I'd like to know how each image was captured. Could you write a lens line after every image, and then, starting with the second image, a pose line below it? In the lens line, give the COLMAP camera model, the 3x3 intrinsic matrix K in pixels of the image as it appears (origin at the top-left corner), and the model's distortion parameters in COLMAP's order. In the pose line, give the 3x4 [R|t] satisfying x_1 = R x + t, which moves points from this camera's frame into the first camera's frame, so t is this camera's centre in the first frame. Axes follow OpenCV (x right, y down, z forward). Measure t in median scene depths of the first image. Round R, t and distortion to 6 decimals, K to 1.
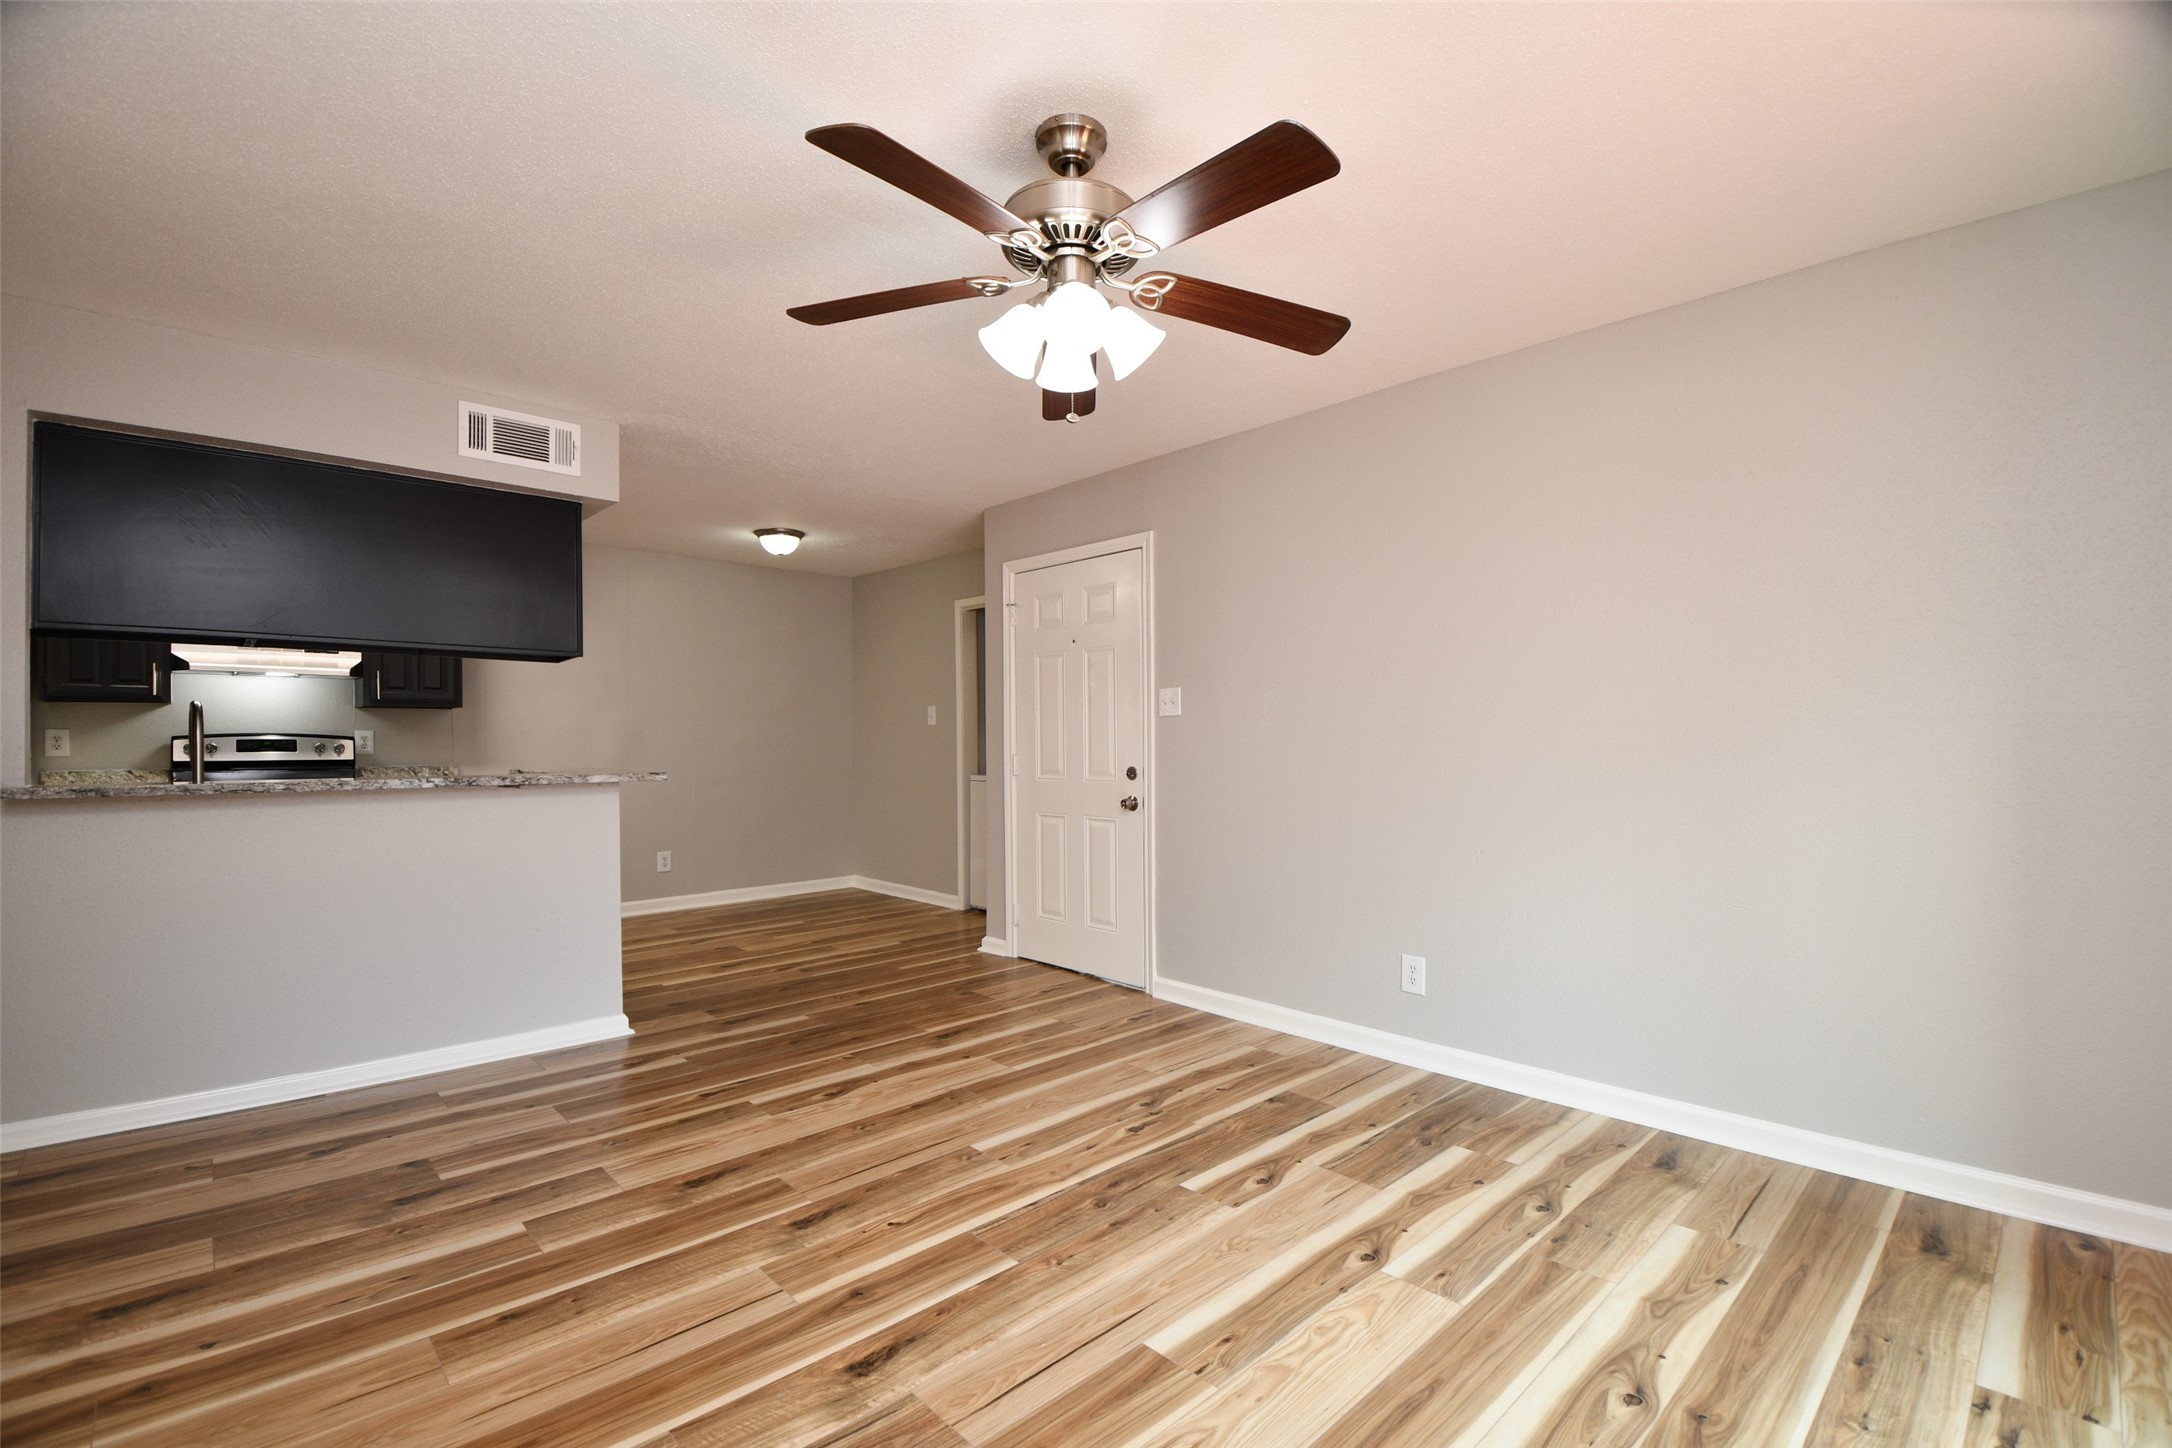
lens RADIAL K [[956.7, 0, 1099.6], [0, 956.7, 730.8], [0, 0, 1]] dist [-0.006515, -0.013309]
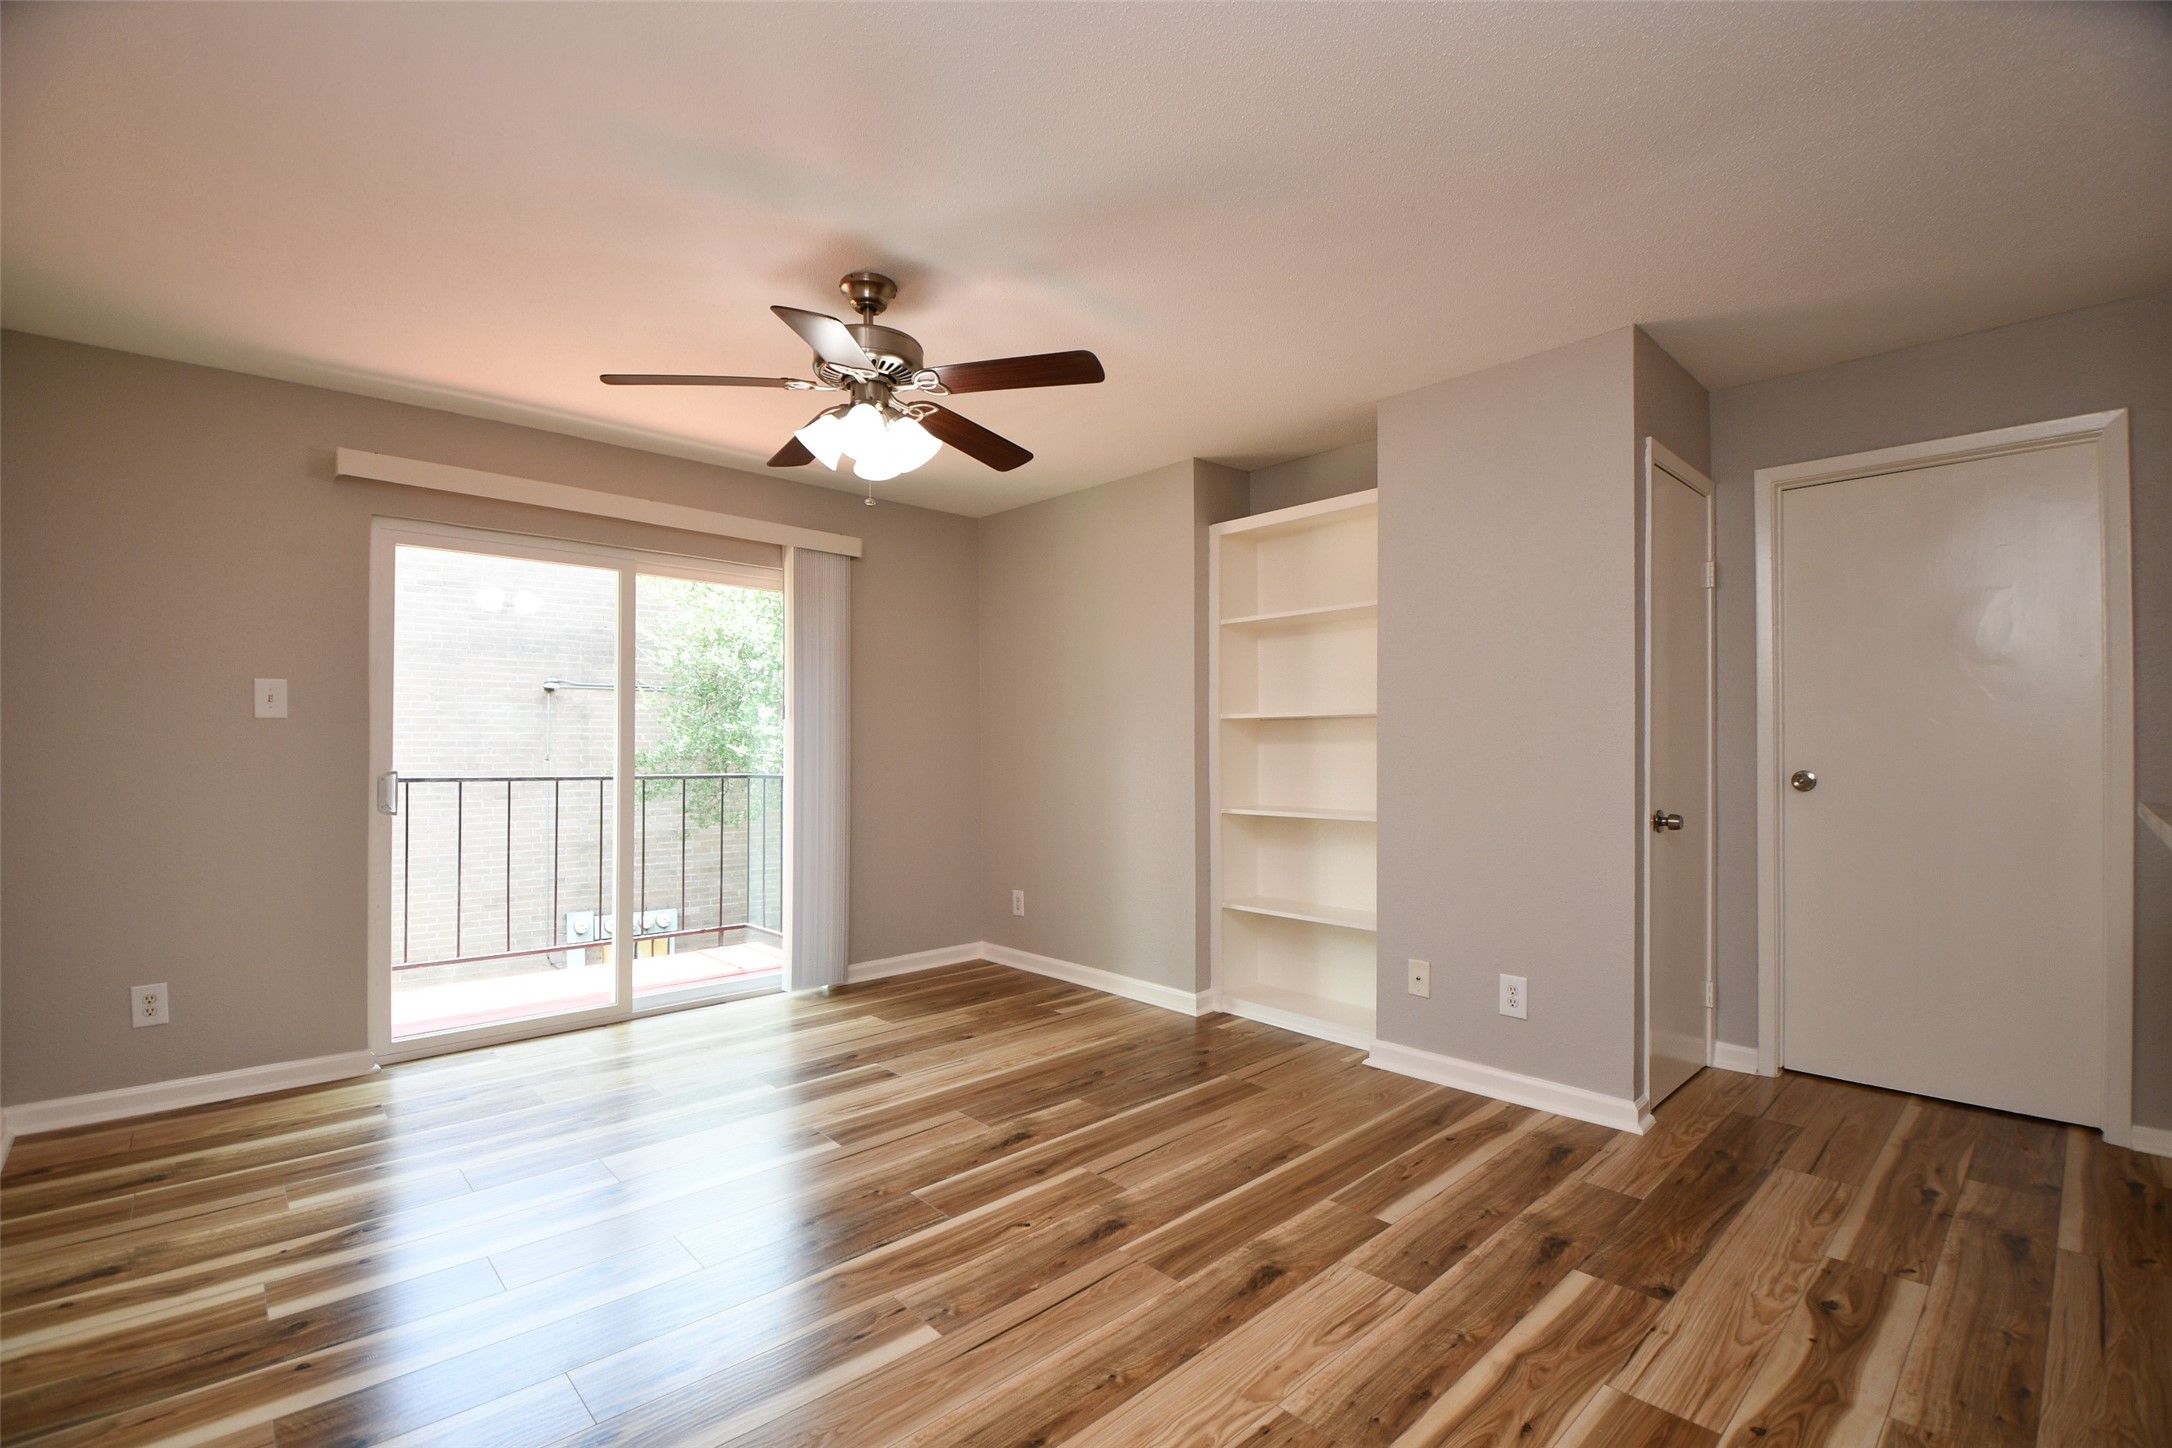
lens RADIAL K [[956.7, 0, 1091.9], [0, 956.7, 748.8], [0, 0, 1]] dist [-0.006515, -0.013309]
pose [[-0.999797, 0.005233, 0.019451, -0.258703], [0.005177, 0.999982, -0.002943, 0.010647], [-0.019466, -0.002842, -0.999806, 1.680866]]
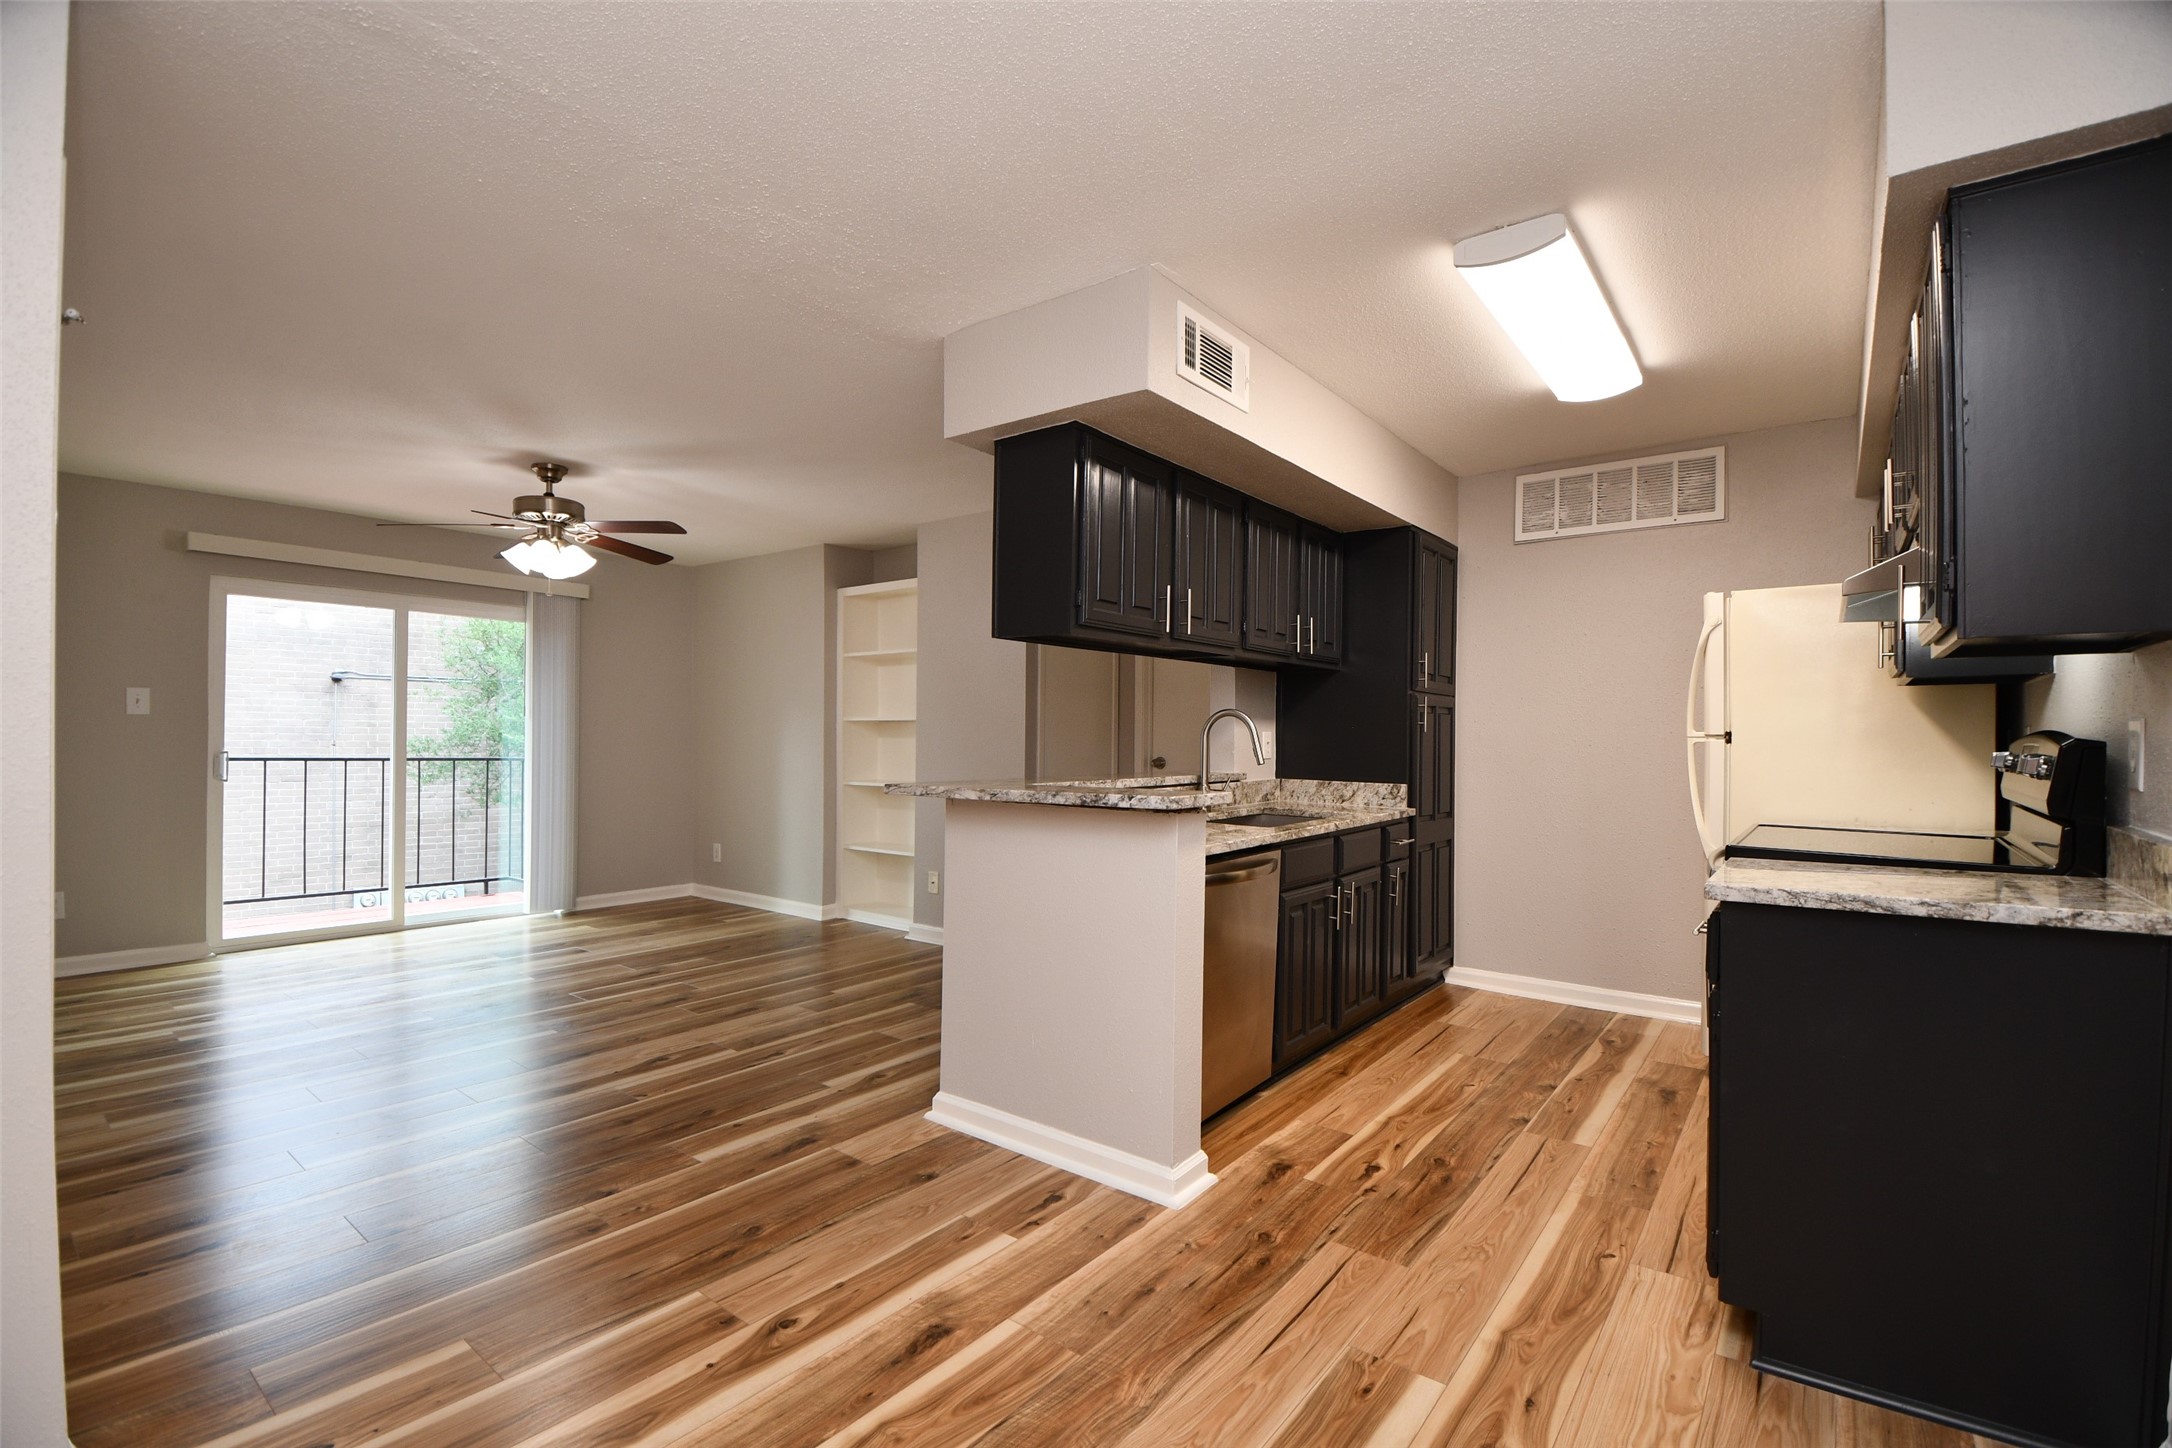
lens RADIAL K [[956.7, 0, 1091.8], [0, 956.7, 745.7], [0, 0, 1]] dist [-0.006515, -0.013309]
pose [[-0.990247, -0.004207, -0.139259, -0.705991], [-0.004396, 0.999990, 0.001047, 0.013241], [0.139253, 0.001649, -0.990255, 2.467578]]
